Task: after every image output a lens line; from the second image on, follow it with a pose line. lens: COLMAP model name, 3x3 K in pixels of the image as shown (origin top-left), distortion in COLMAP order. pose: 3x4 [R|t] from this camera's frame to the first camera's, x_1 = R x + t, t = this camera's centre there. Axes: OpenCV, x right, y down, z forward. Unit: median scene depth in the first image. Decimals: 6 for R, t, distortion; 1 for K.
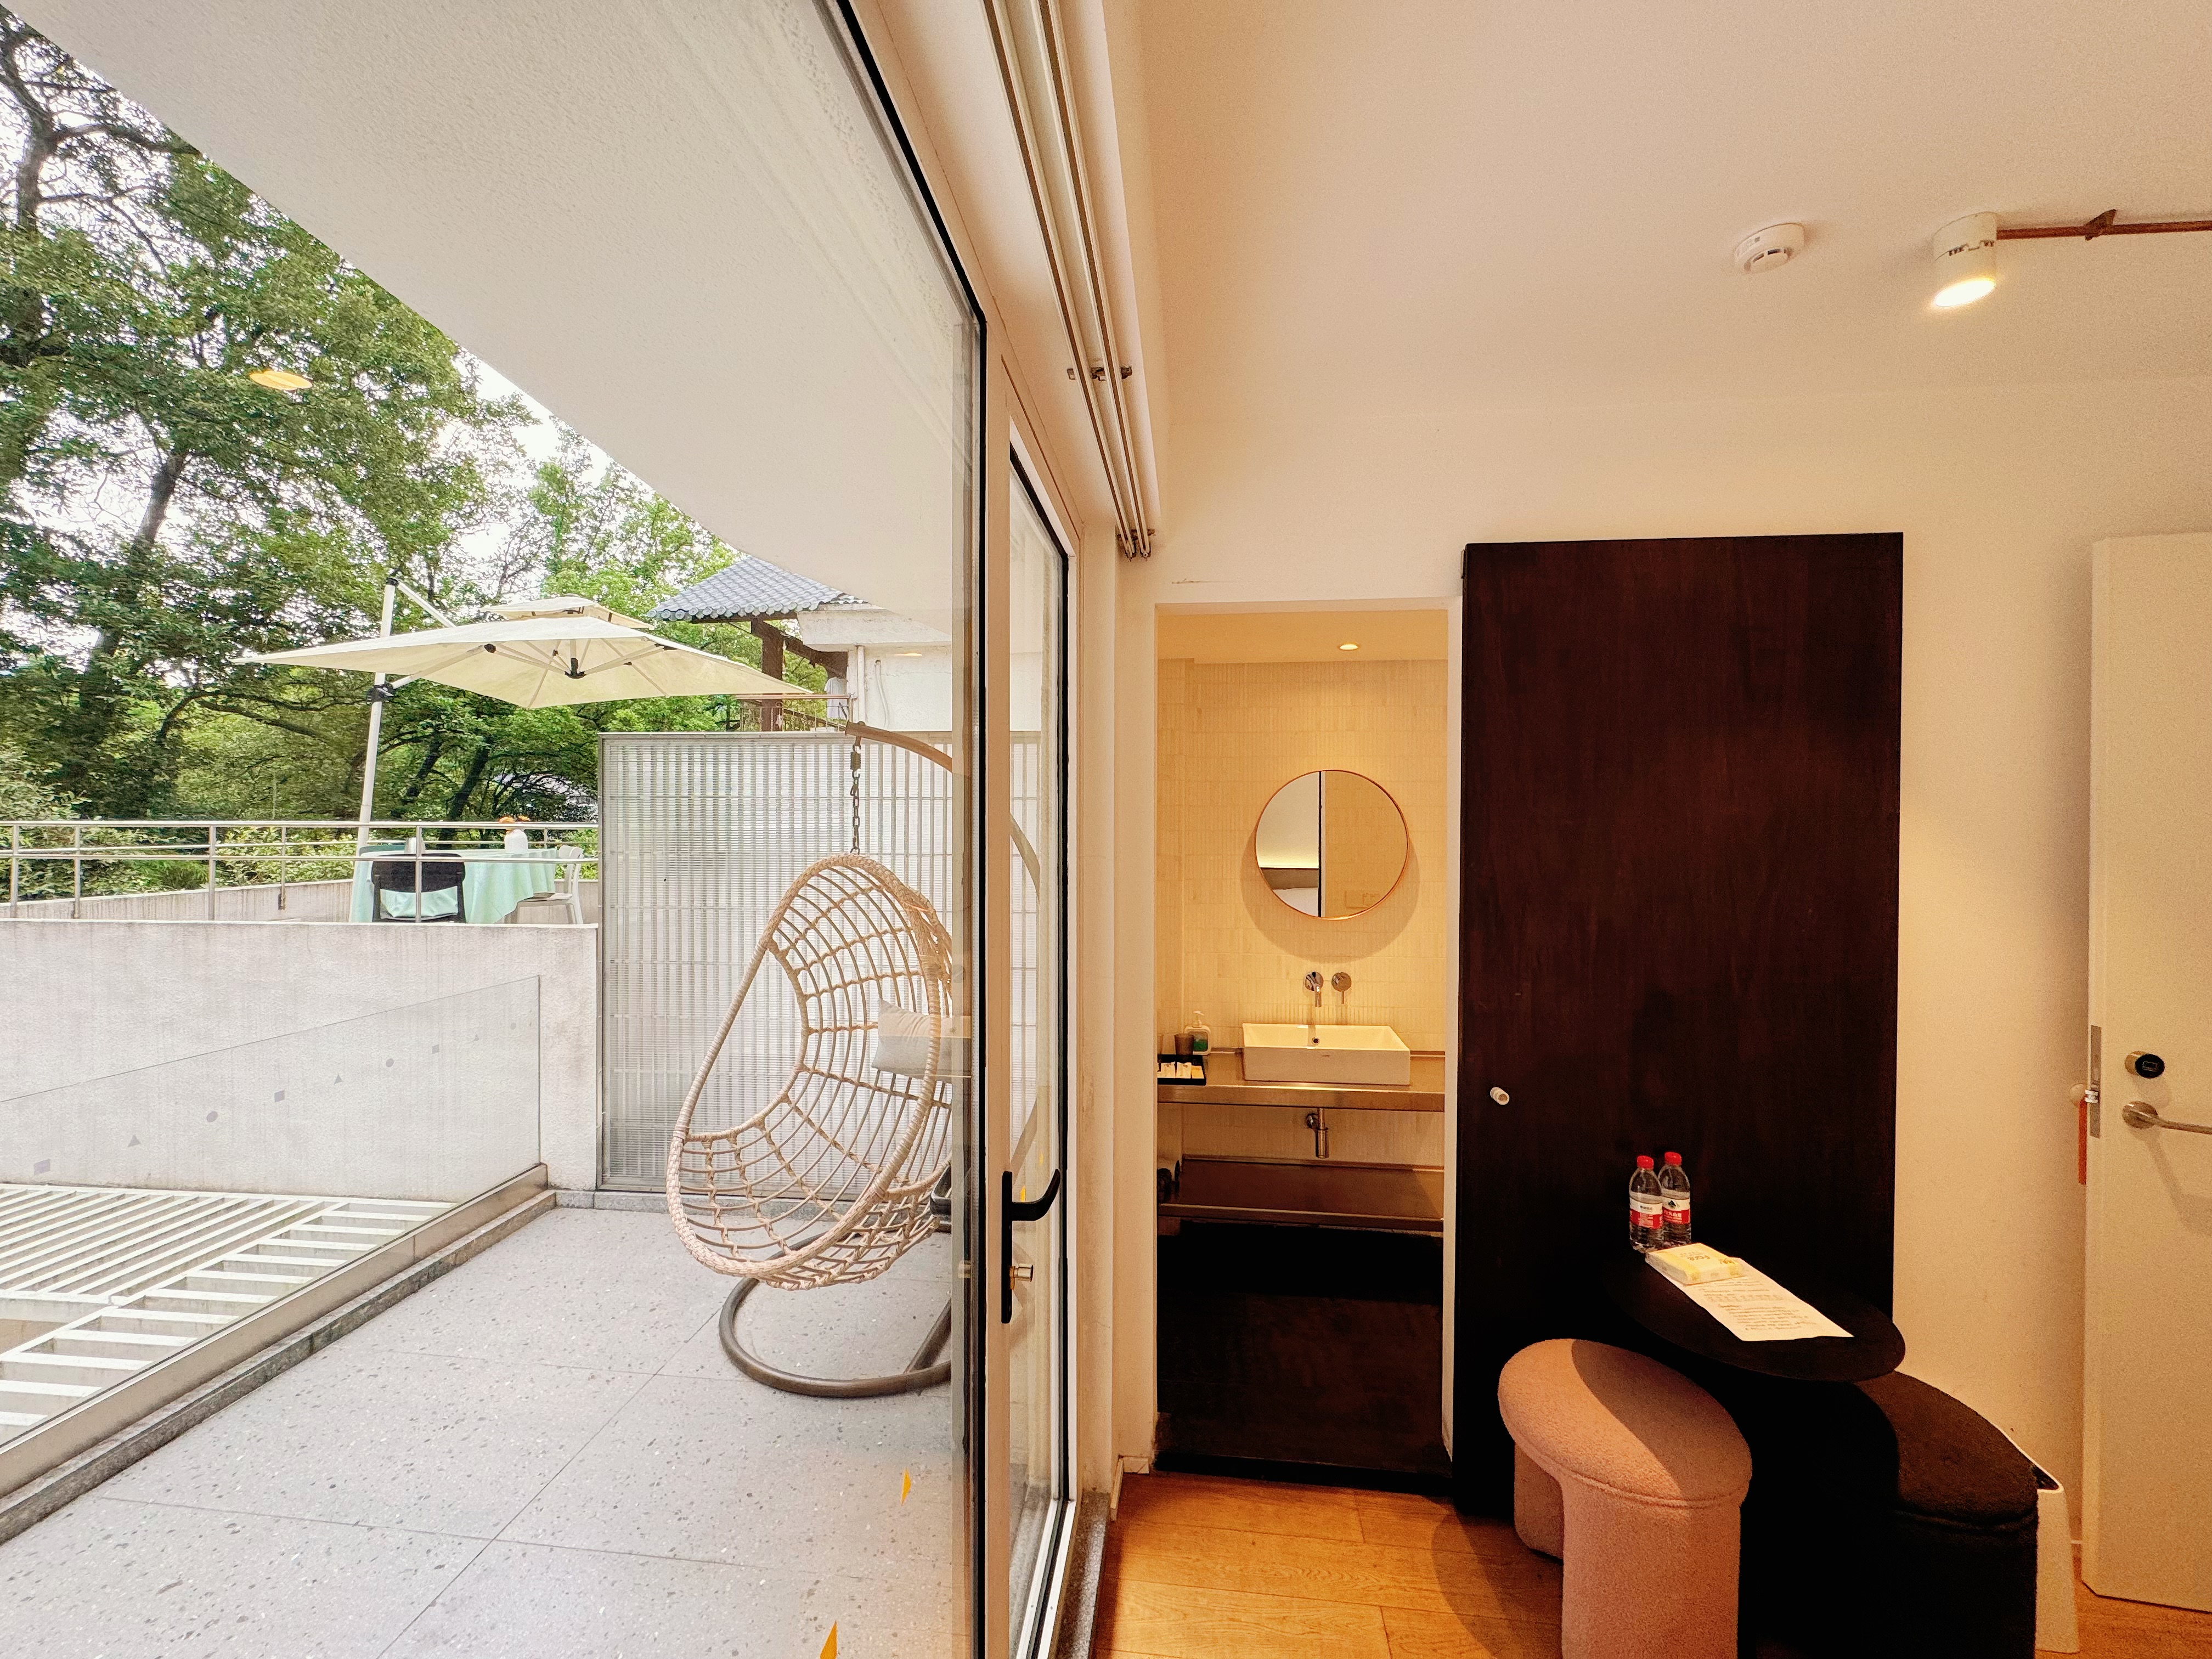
lens RADIAL K [[874.9, 0, 1107.0], [0, 874.9, 826.6], [0, 0, 1]] dist [0.000297, -0.000512]
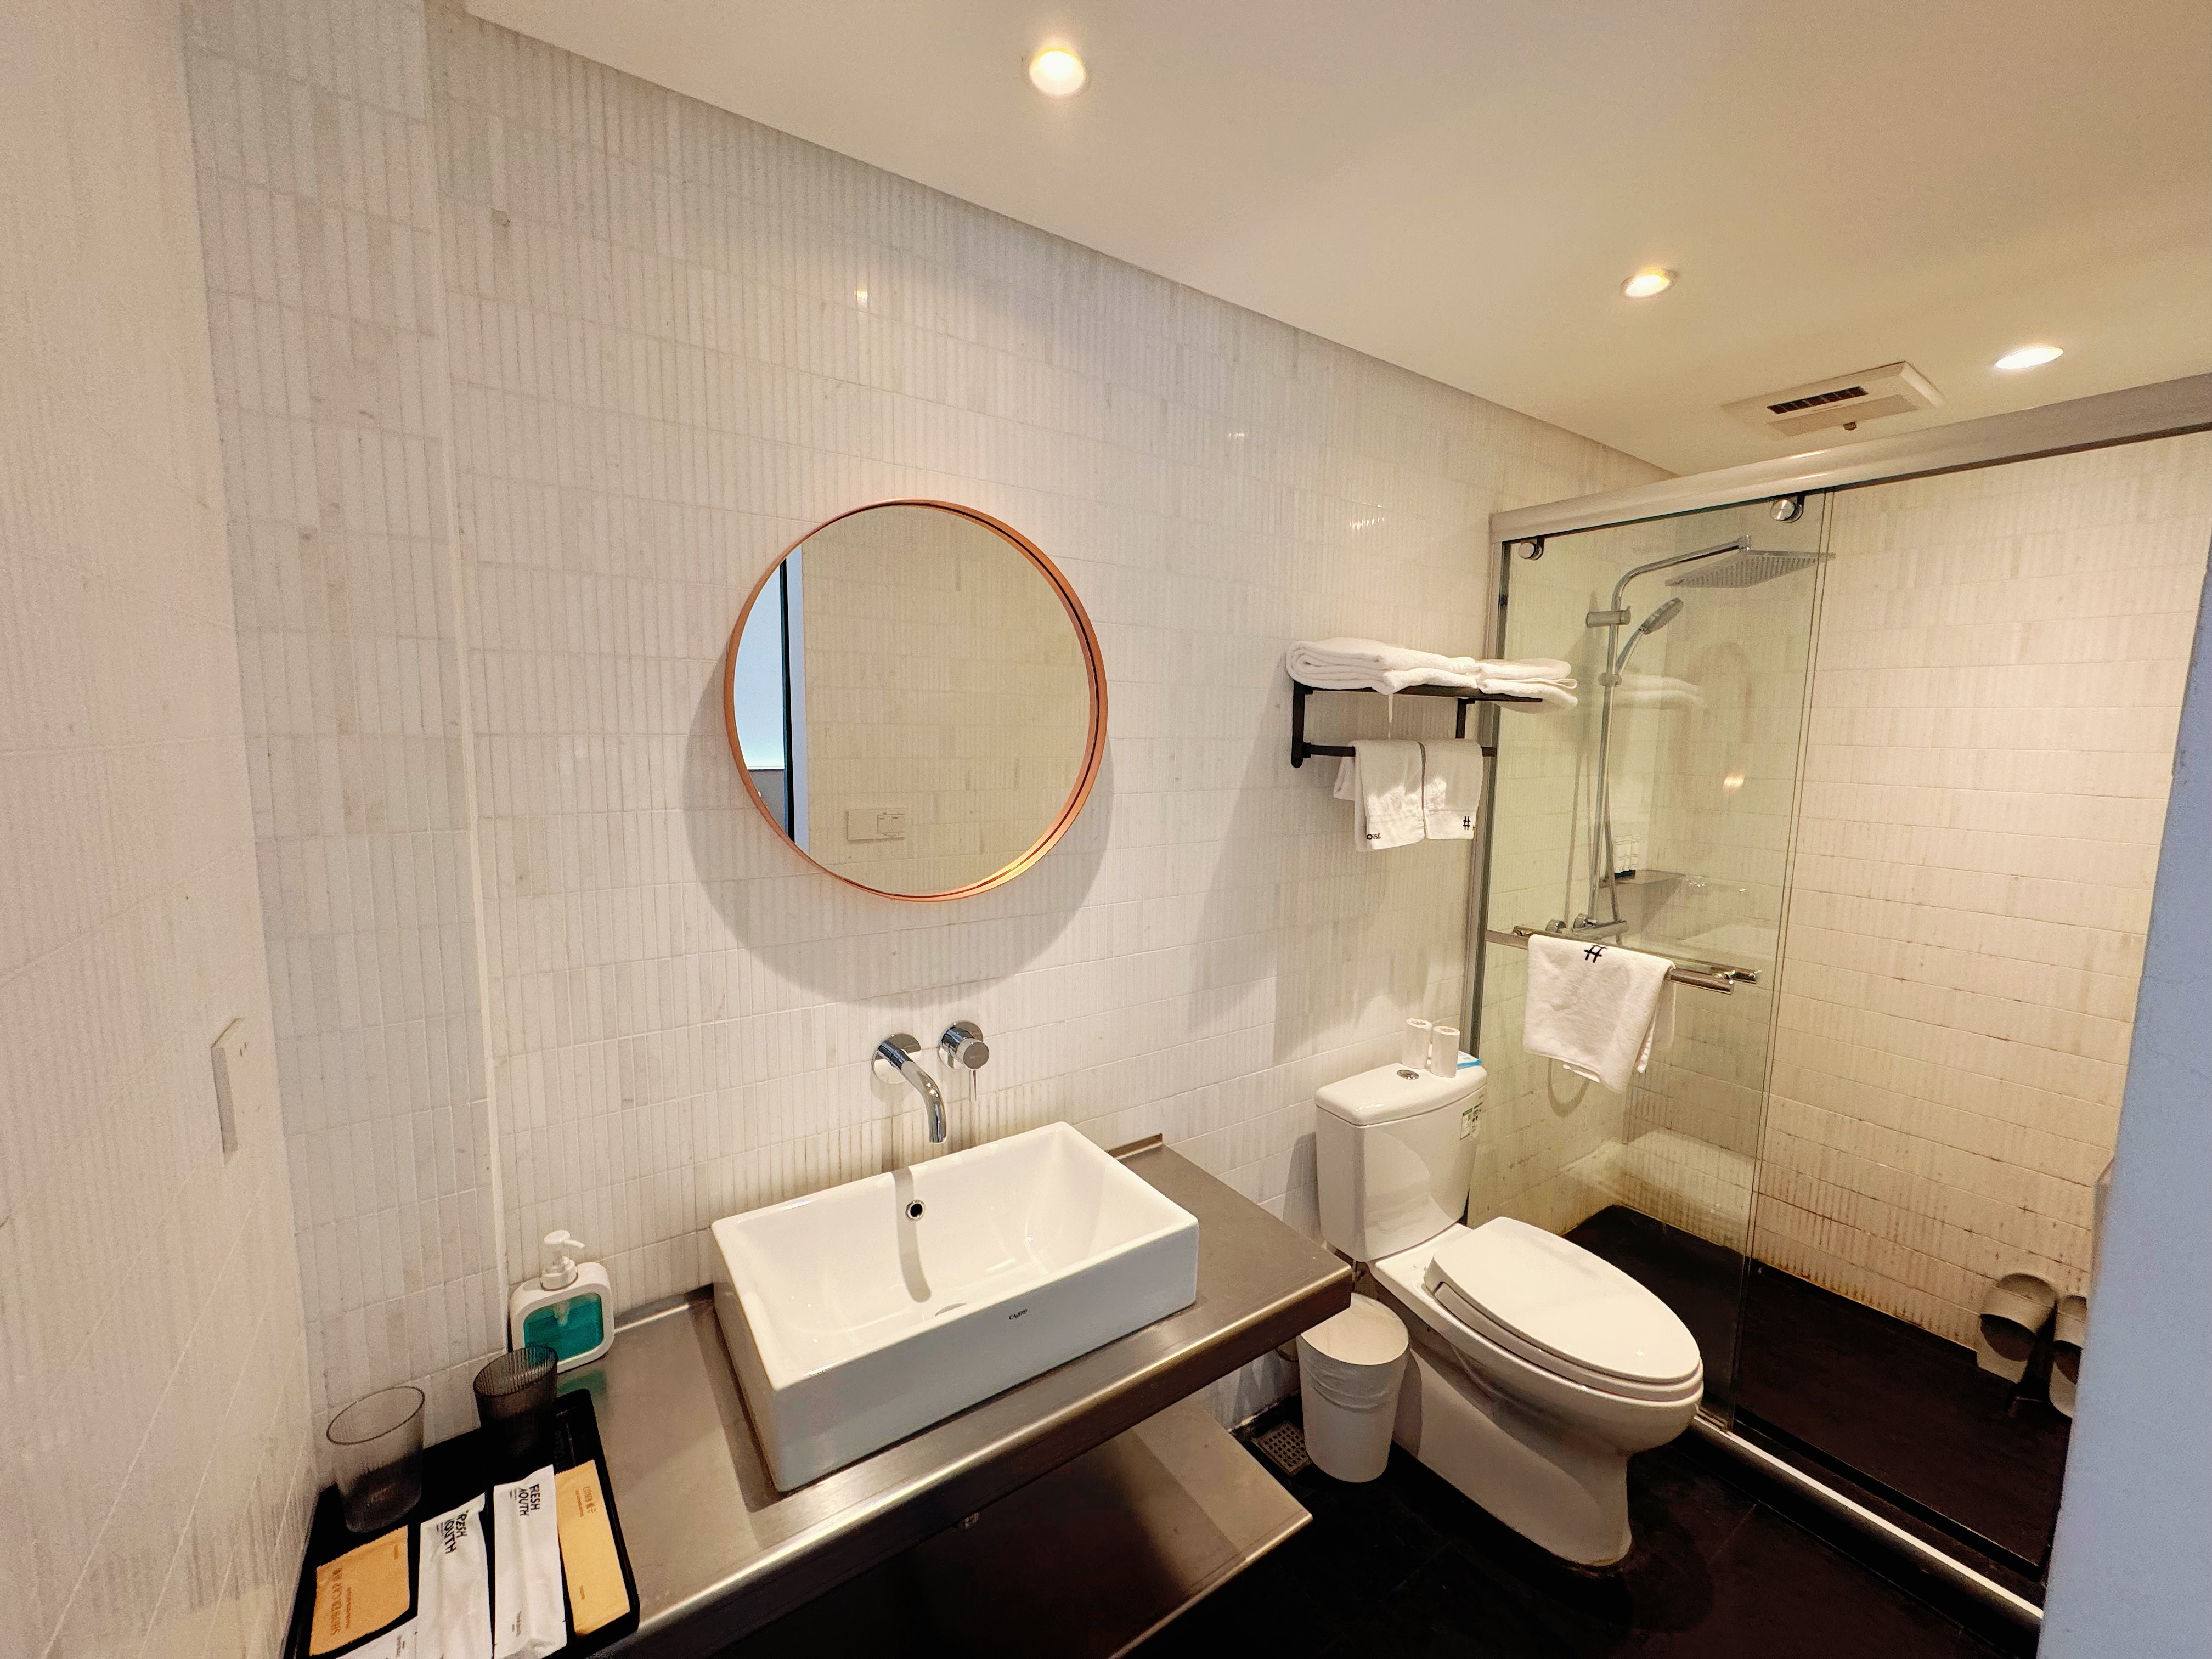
lens RADIAL K [[874.9, 0, 1112.1], [0, 874.9, 821.9], [0, 0, 1]] dist [0.000297, -0.000512]
pose [[0.755437, -0.064829, 0.652006, 0.058884], [-0.007473, 0.994176, 0.107509, 0.028312], [-0.655179, -0.086089, 0.750553, 0.649127]]
